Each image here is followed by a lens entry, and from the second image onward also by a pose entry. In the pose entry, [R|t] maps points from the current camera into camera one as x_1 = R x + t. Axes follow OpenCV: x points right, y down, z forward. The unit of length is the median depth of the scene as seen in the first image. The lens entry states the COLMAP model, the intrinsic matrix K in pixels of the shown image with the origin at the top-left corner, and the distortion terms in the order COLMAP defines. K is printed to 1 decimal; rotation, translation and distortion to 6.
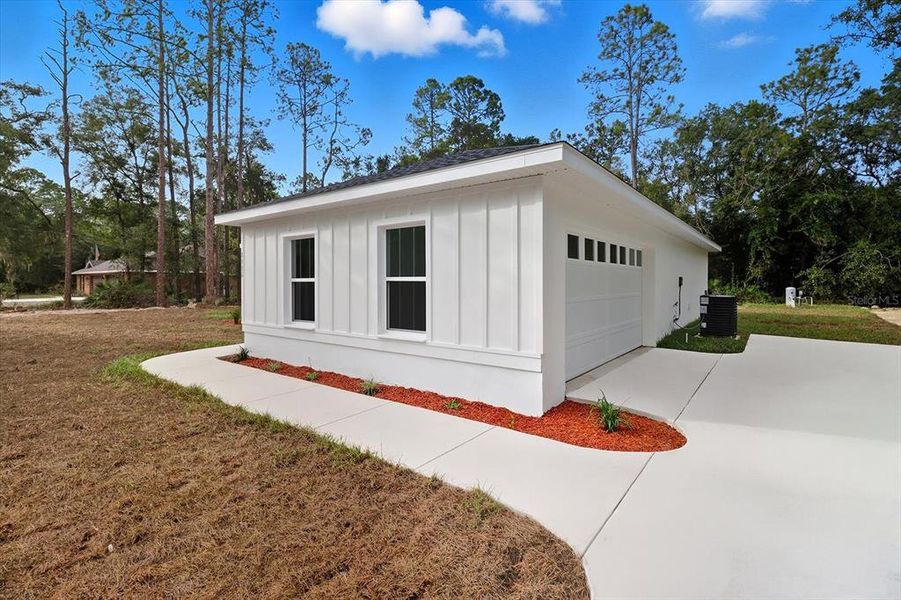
lens RADIAL K [[432.2, 0, 452.6], [0, 432.2, 295.1], [0, 0, 1]] dist [-0.008456, -0.001859]
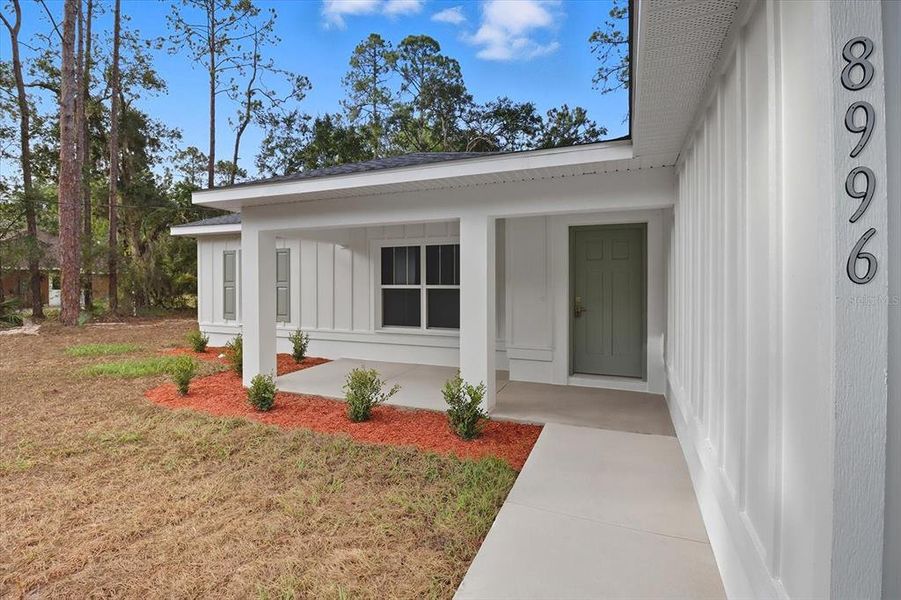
lens RADIAL K [[432.2, 0, 448.7], [0, 432.2, 296.1], [0, 0, 1]] dist [-0.008456, -0.001859]
pose [[0.969121, -0.002722, 0.246570, -0.134965], [0.003177, 0.999994, -0.001451, -0.002652], [-0.246564, 0.002189, 0.969124, 0.202848]]
